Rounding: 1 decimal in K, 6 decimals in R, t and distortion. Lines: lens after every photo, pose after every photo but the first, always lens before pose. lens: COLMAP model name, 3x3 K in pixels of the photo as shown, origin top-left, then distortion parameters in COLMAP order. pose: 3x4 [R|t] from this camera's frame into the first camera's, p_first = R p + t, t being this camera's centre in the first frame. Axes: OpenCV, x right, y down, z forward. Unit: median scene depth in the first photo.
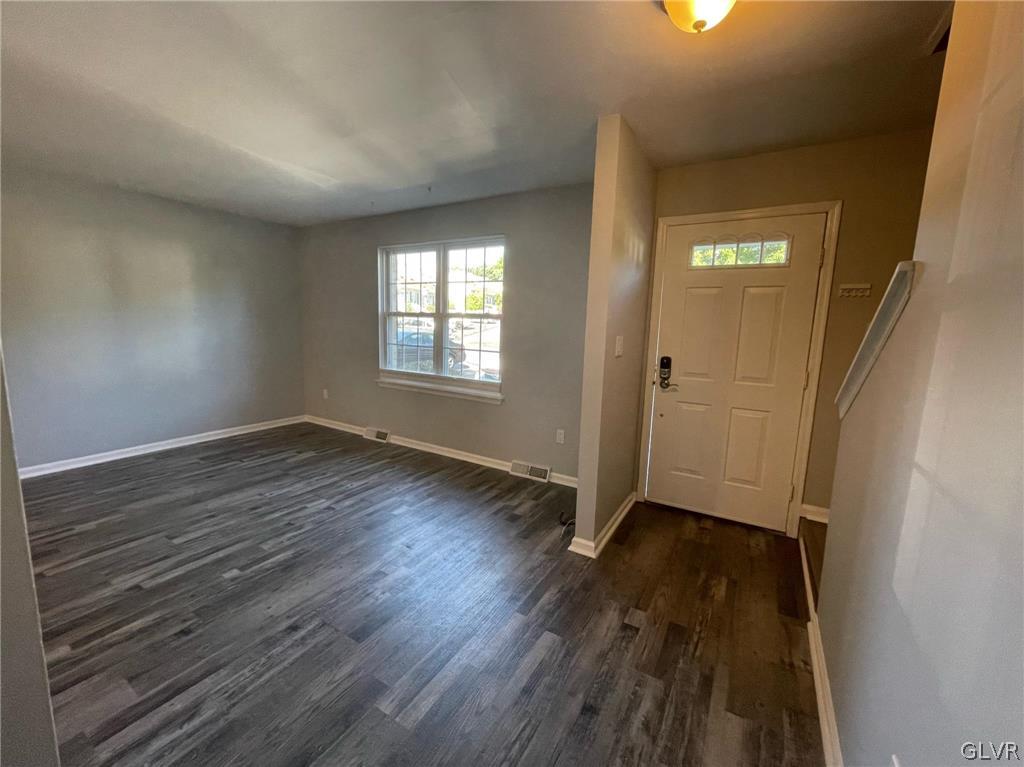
lens RADIAL K [[413.5, 0, 512.3], [0, 413.5, 381.5], [0, 0, 1]] dist [-0.000787, -0.000121]
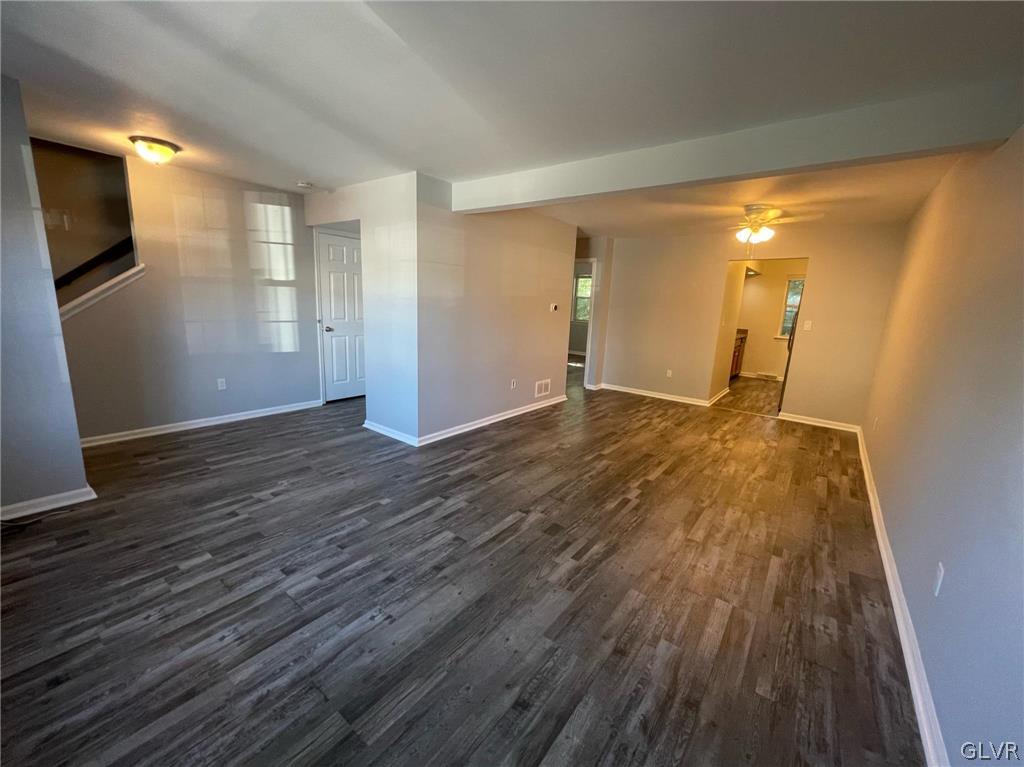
lens RADIAL K [[413.5, 0, 512.3], [0, 413.5, 381.5], [0, 0, 1]] dist [-0.000787, -0.000121]
pose [[-0.991258, -0.095598, 0.090927, -0.761796], [-0.060066, 0.940616, 0.334116, -0.228627], [-0.117468, 0.325734, -0.938136, 1.348125]]
